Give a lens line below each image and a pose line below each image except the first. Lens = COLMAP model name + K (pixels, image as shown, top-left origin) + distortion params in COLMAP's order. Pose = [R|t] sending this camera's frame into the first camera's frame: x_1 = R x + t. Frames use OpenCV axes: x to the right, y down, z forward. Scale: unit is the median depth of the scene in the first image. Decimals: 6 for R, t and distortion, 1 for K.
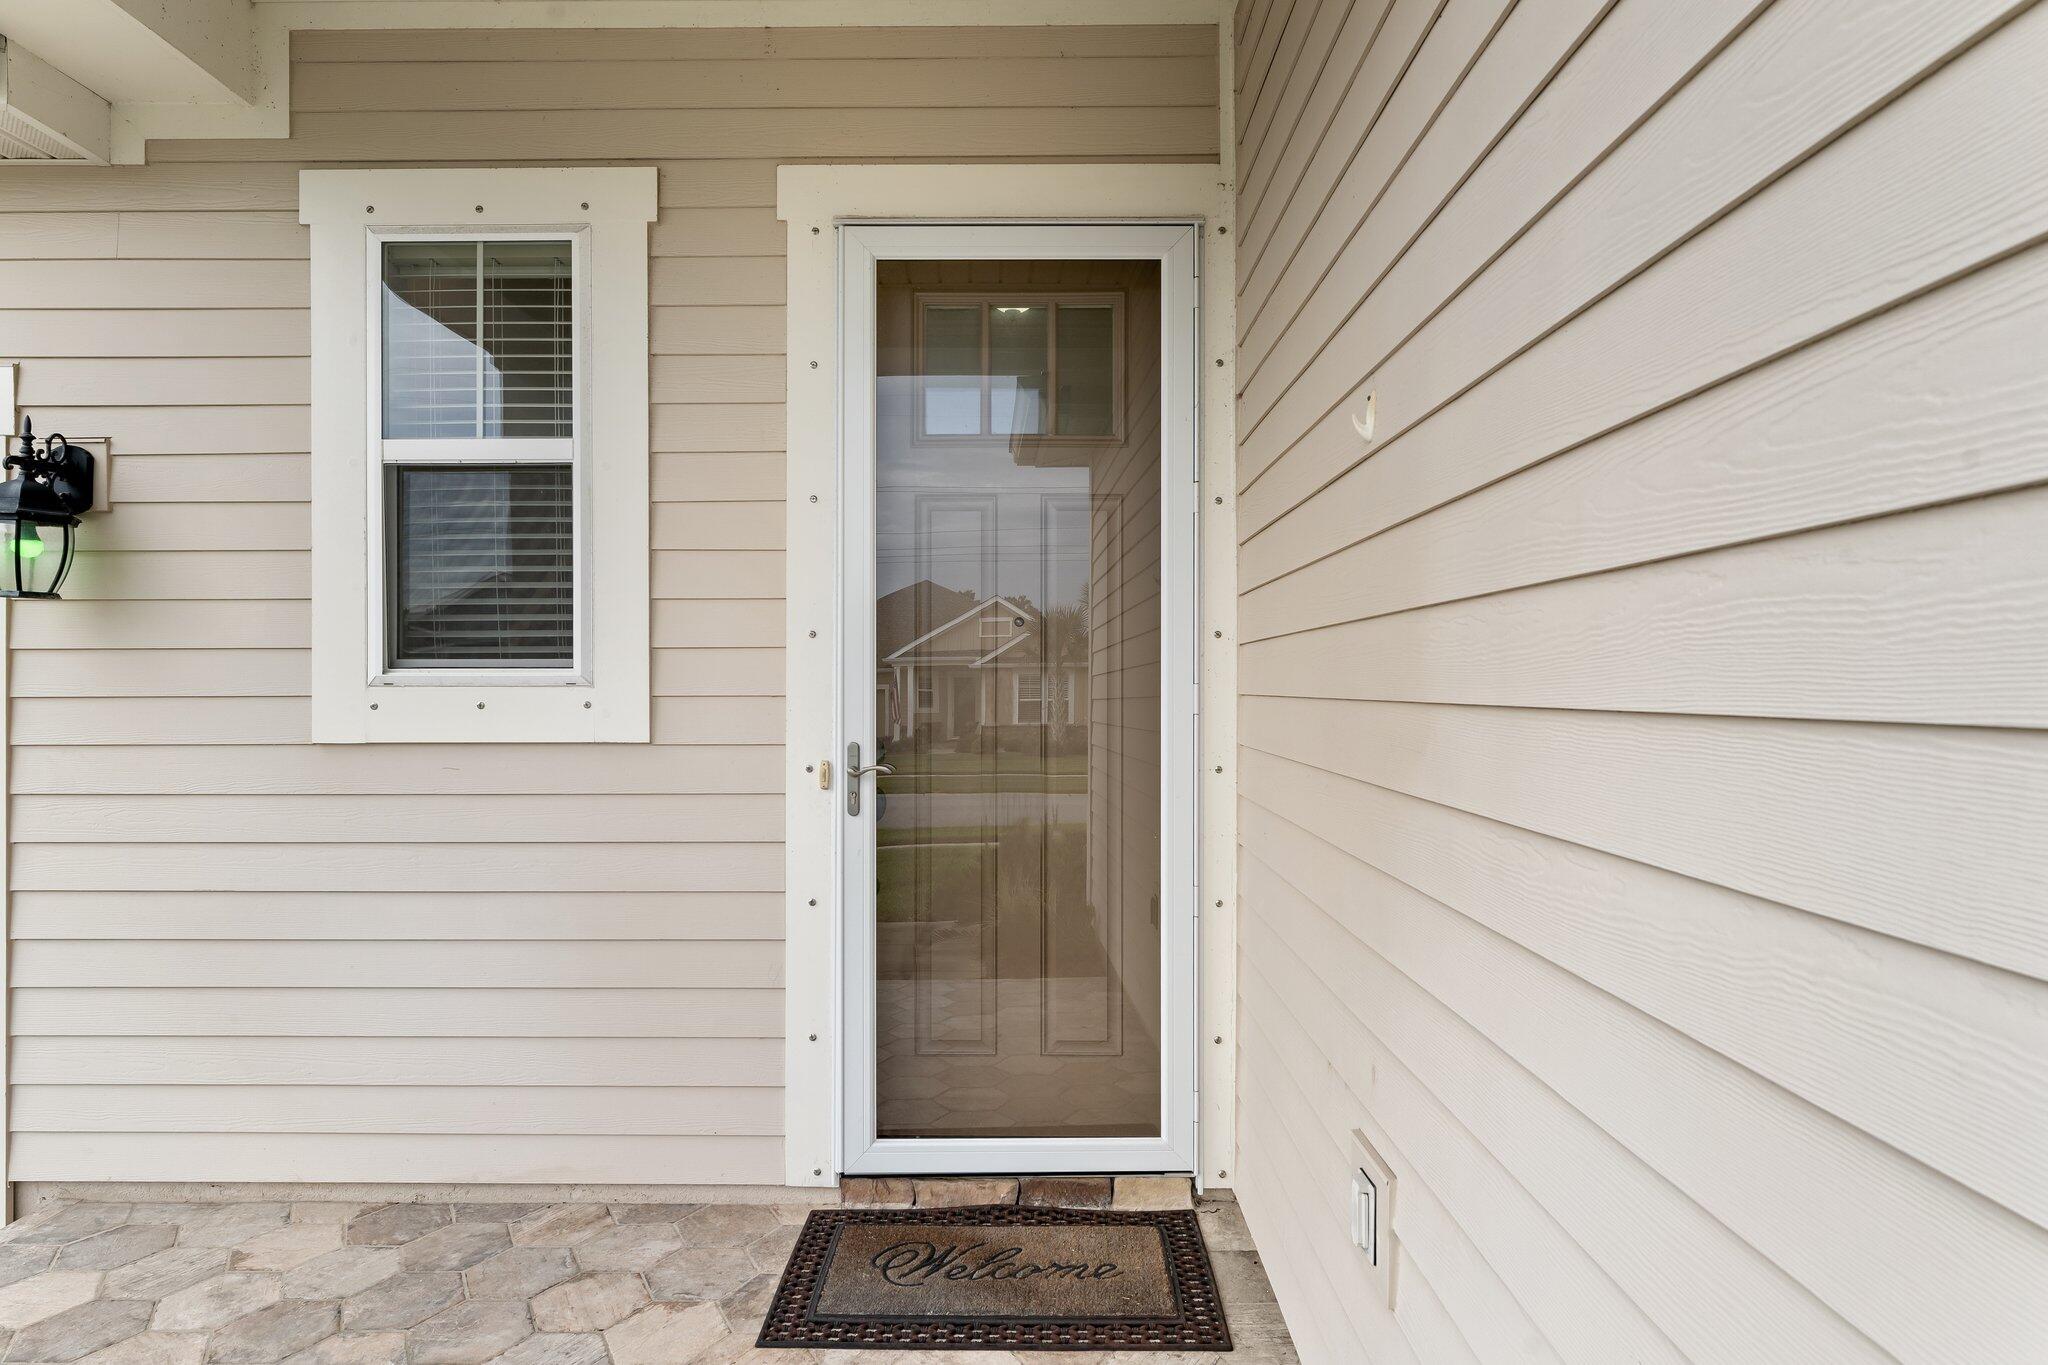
lens RADIAL K [[1116.1, 0, 1011.1], [0, 1116.1, 684.3], [0, 0, 1]] dist [0.002879, 0.000335]
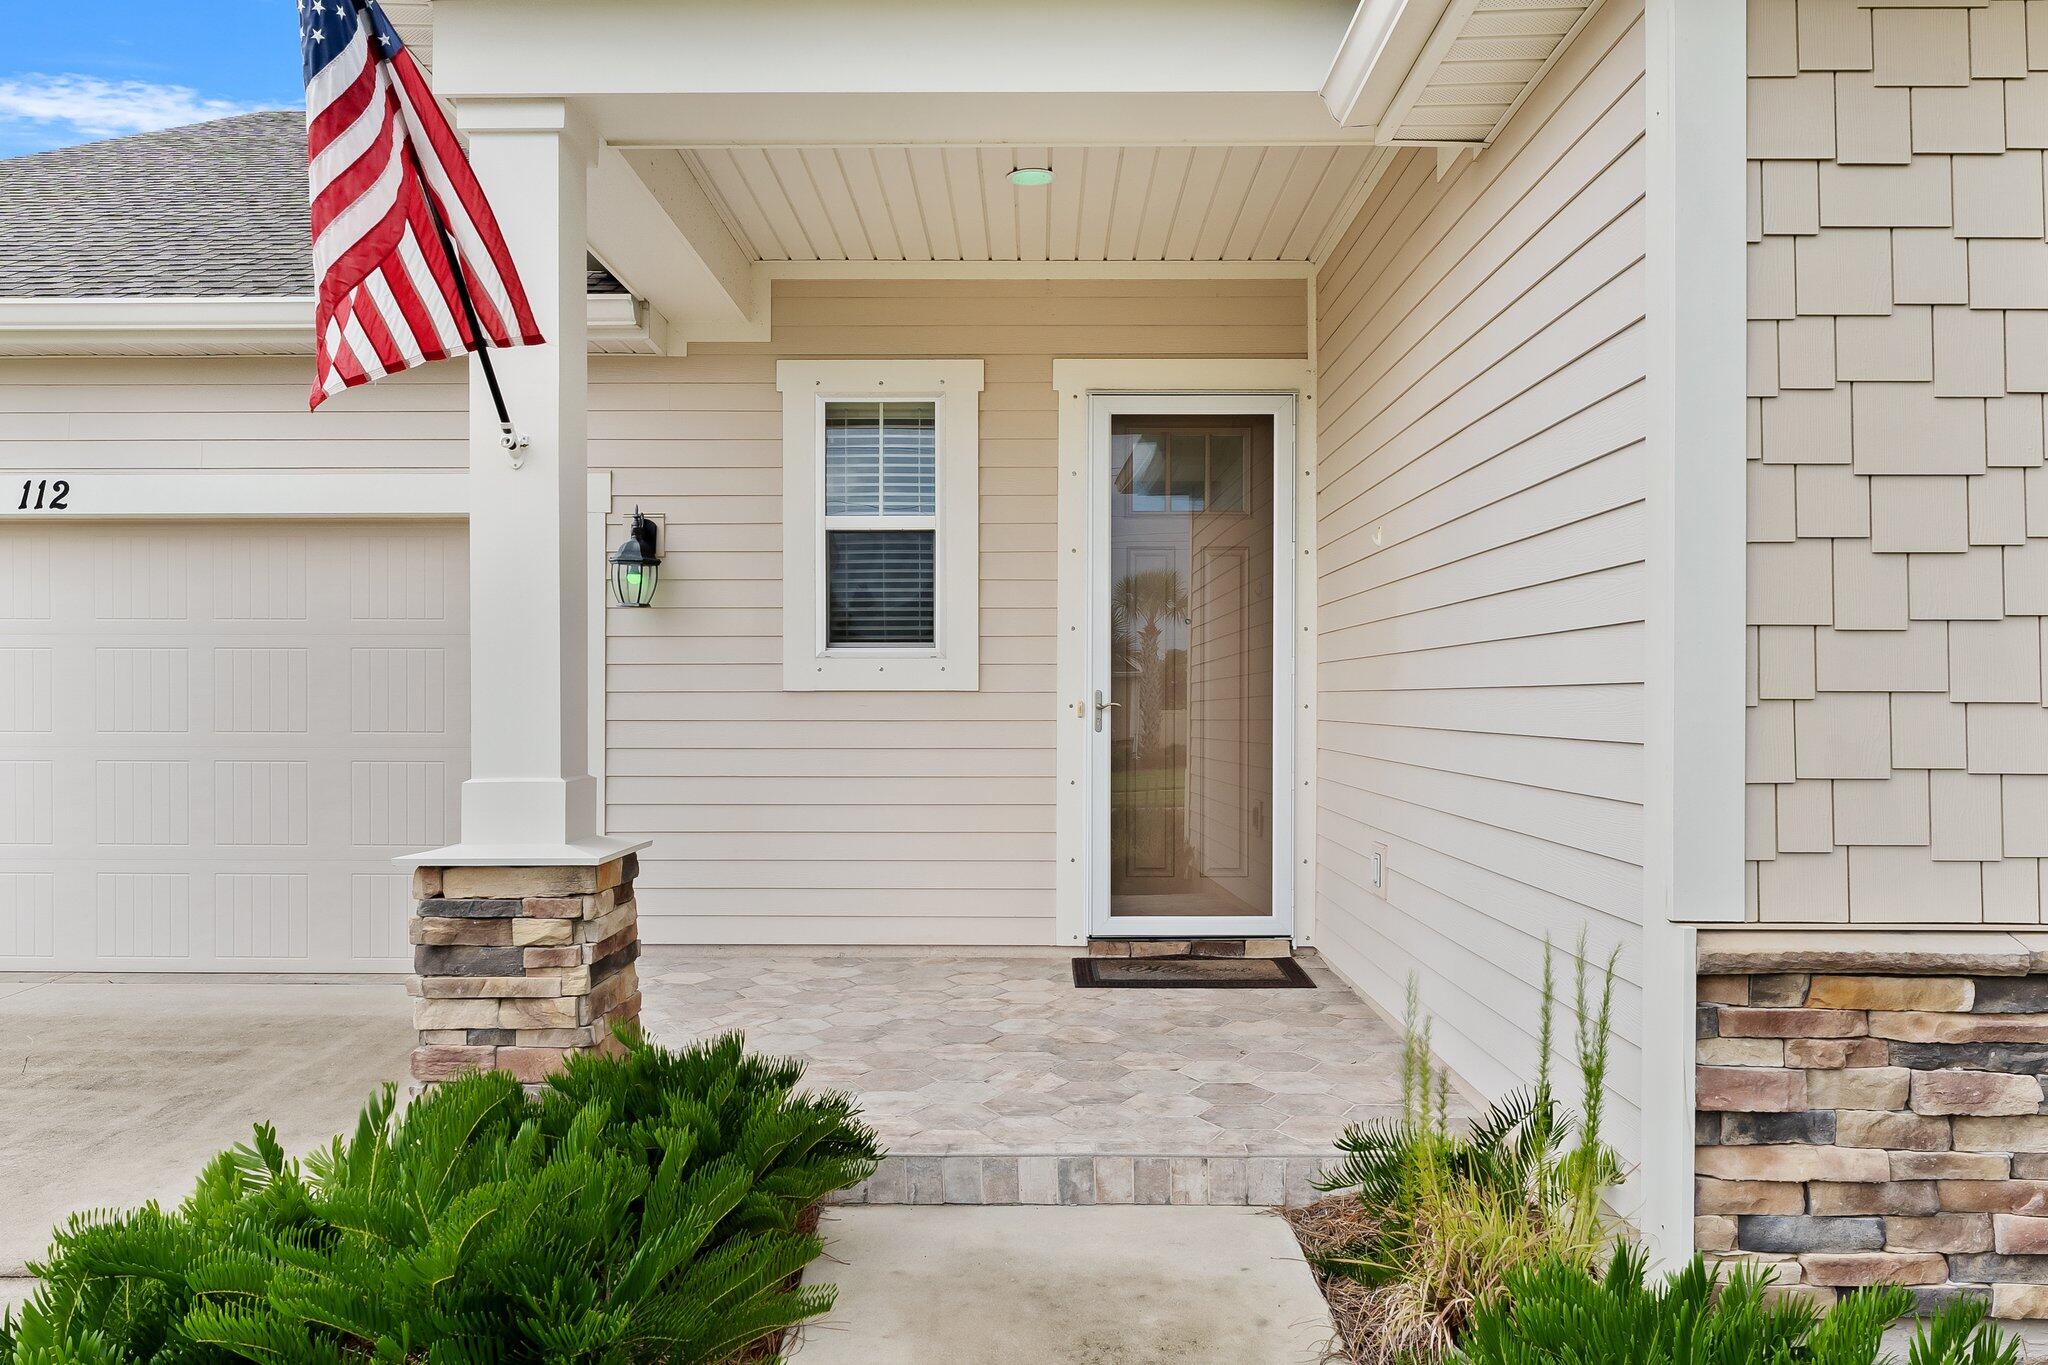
lens RADIAL K [[1362.0, 0, 1034.9], [0, 1362.0, 681.3], [0, 0, 1]] dist [0.000611, -0.003573]
pose [[0.999996, 0.002551, -0.001369, -0.233317], [-0.002548, 0.999995, 0.001875, 0.033617], [0.001374, -0.001871, 0.999997, -1.121141]]
